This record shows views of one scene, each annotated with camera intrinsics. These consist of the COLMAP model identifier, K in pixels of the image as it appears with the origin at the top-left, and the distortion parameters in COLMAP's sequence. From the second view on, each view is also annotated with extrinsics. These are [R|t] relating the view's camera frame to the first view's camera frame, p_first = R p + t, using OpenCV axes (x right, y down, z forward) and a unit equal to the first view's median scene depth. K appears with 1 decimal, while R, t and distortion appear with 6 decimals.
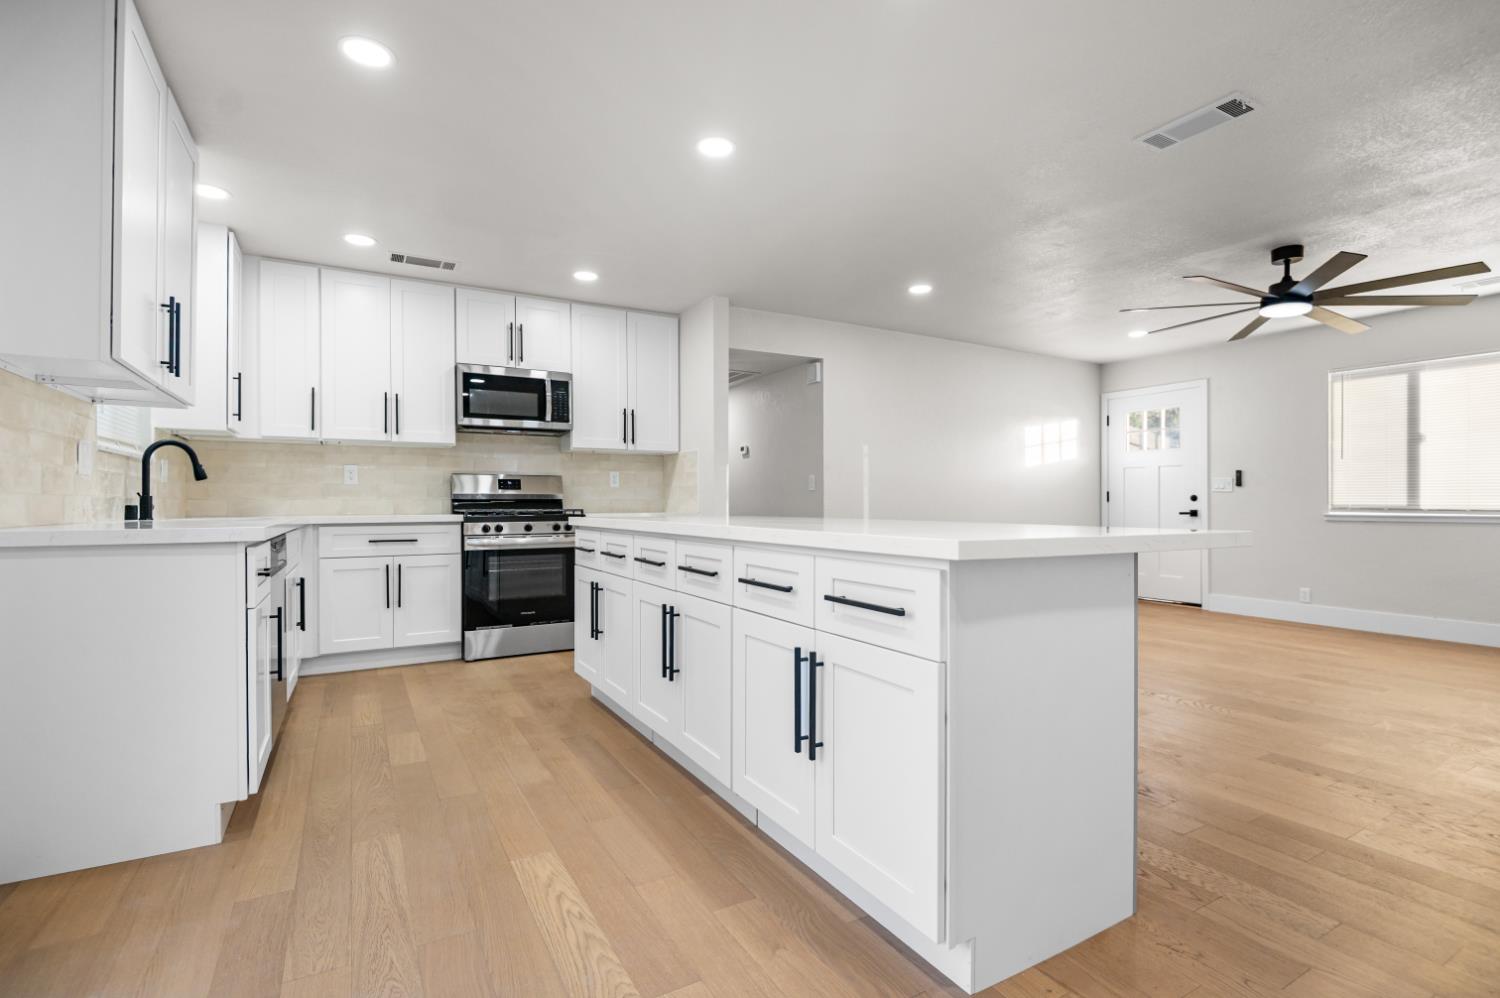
lens RADIAL K [[689.5, 0, 754.3], [0, 689.5, 496.7], [0, 0, 1]] dist [-0.012648, -0.000118]
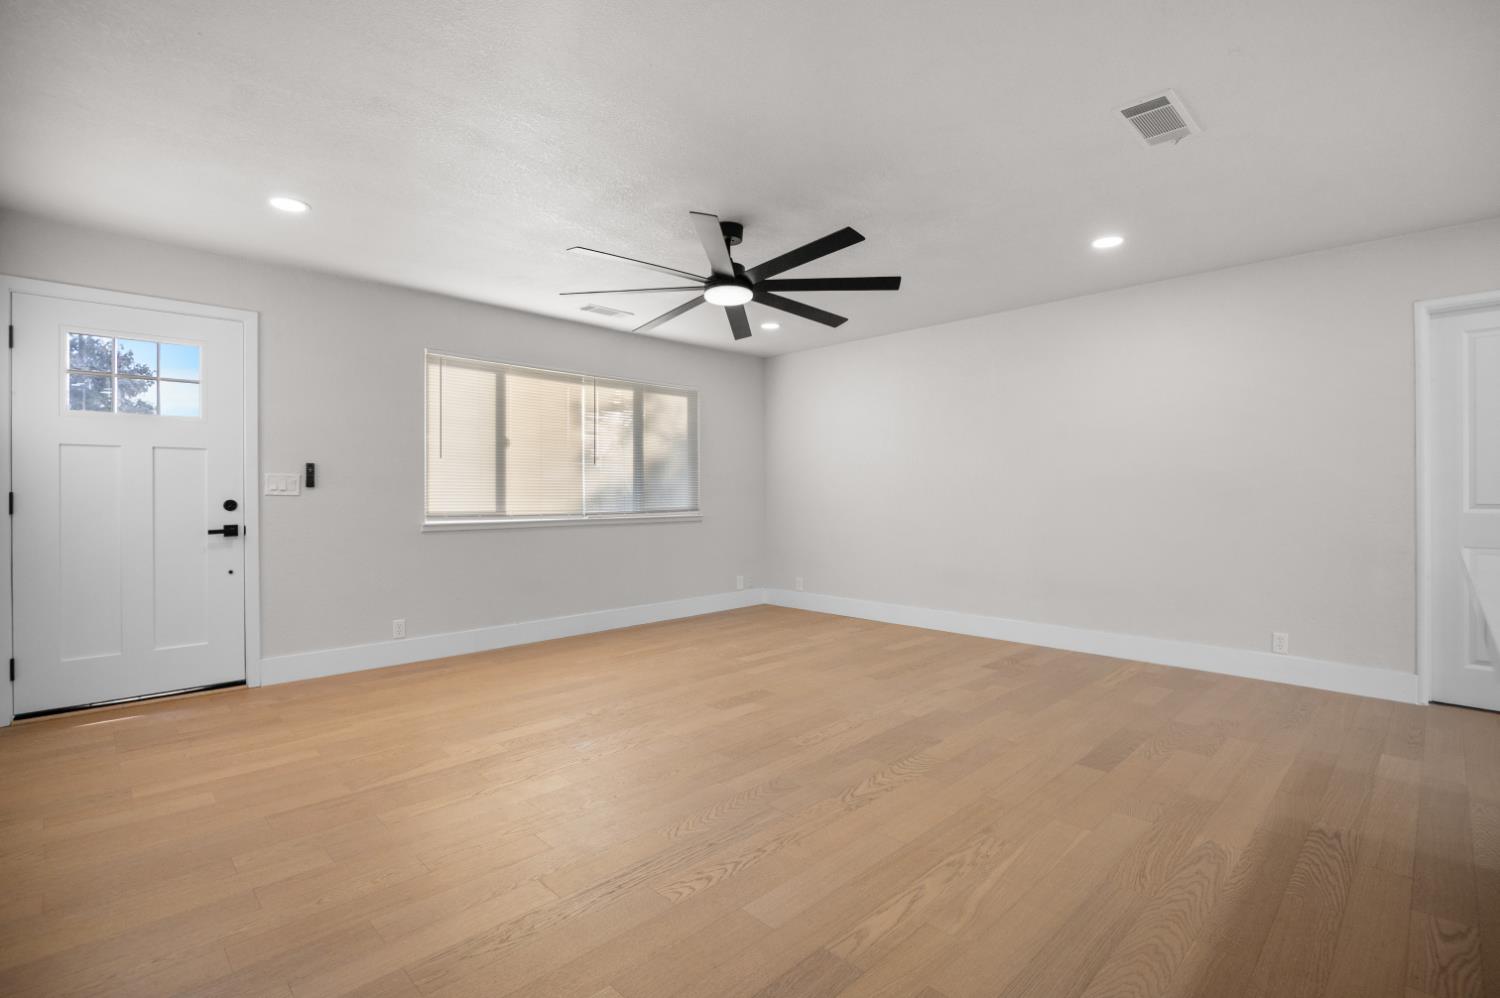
lens RADIAL K [[689.5, 0, 754.3], [0, 689.5, 496.7], [0, 0, 1]] dist [-0.012648, -0.000118]
pose [[-0.246926, -0.001991, 0.969032, -0.061516], [-0.005764, 0.999983, 0.000586, -0.010864], [-0.969017, -0.005441, -0.246933, 0.903592]]
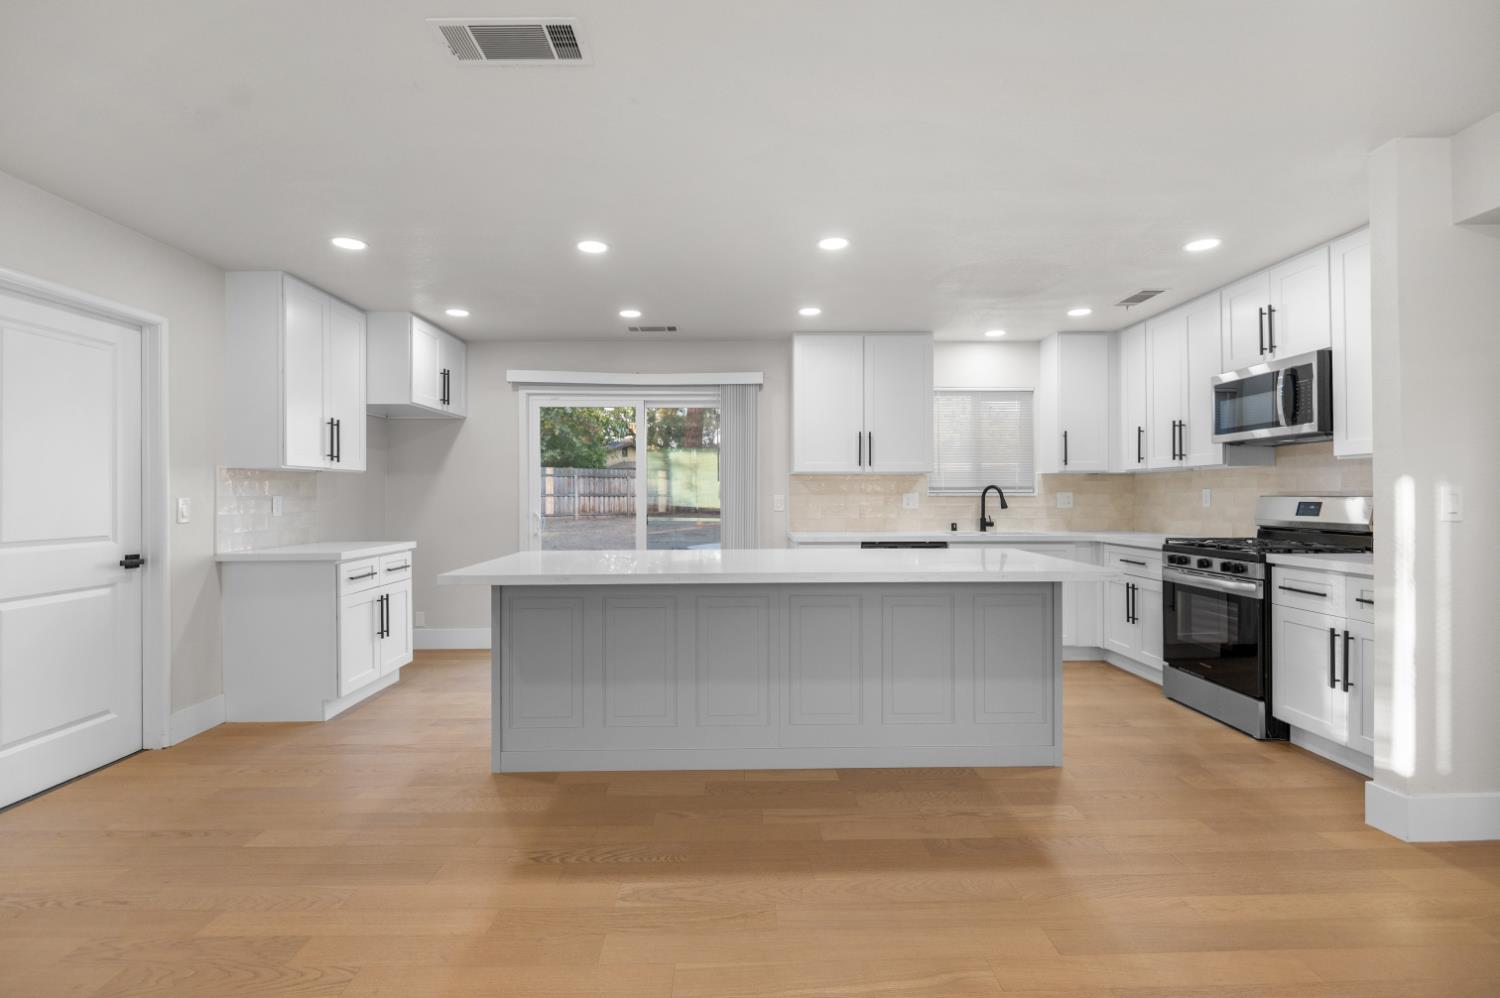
lens RADIAL K [[689.5, 0, 754.3], [0, 689.5, 496.7], [0, 0, 1]] dist [-0.012648, -0.000118]
pose [[-0.481309, 0.002486, -0.876547, 0.578262], [0.007607, 0.999970, -0.001341, -0.033489], [0.876518, -0.007313, -0.481314, 0.790992]]
